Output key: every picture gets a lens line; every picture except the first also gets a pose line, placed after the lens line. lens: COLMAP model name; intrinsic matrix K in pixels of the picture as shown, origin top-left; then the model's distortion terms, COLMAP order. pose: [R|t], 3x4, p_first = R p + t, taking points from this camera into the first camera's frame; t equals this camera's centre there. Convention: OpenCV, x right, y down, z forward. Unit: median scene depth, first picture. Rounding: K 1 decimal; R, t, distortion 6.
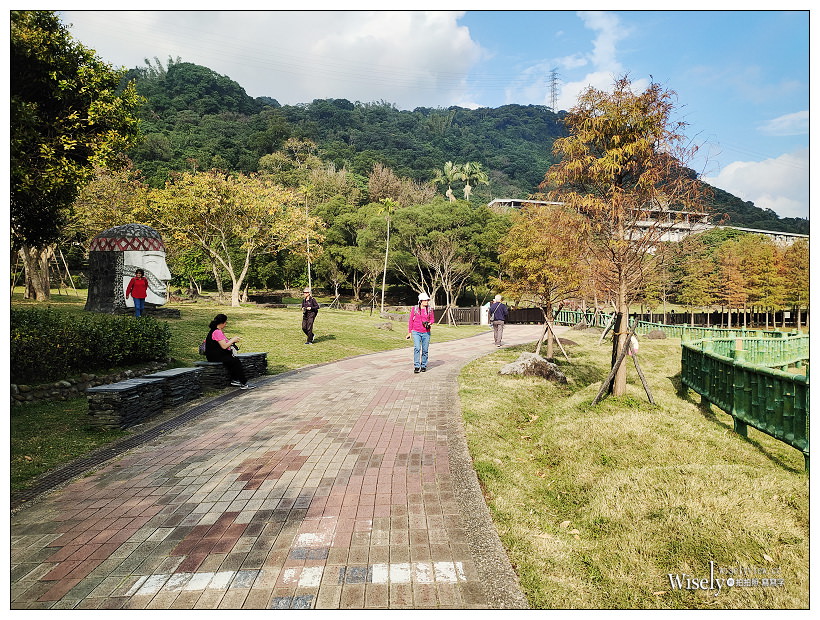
lens RADIAL K [[603.6, 0, 410.0], [0, 603.6, 310.0], [0, 0, 1]] dist [0.043127, -0.029955]
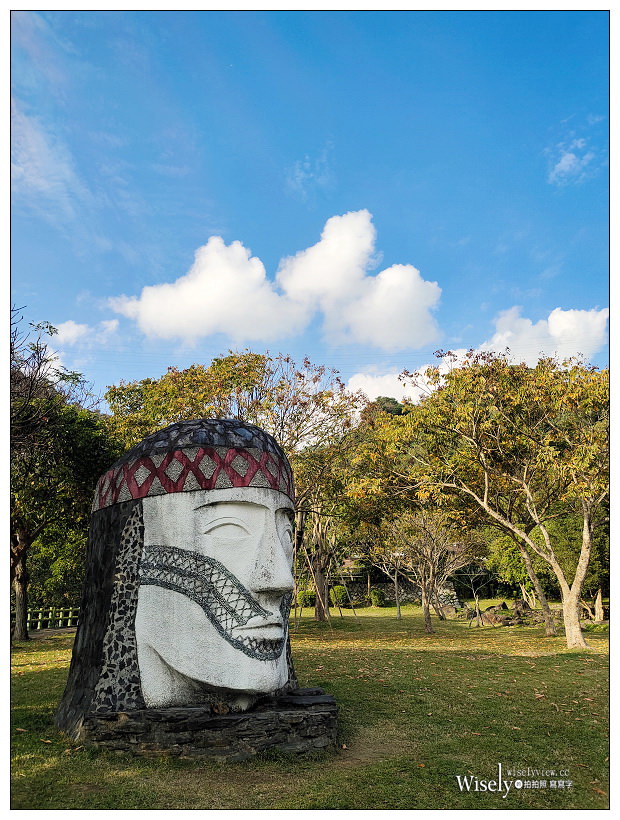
lens RADIAL K [[603.6, 0, 310.0], [0, 603.6, 410.0], [0, 0, 1]] dist [0.043127, -0.029955]
pose [[0.771834, -0.237858, -0.589657, -0.052108], [0.028195, 0.939282, -0.341985, -0.007895], [0.635199, 0.247330, 0.731676, 0.196460]]
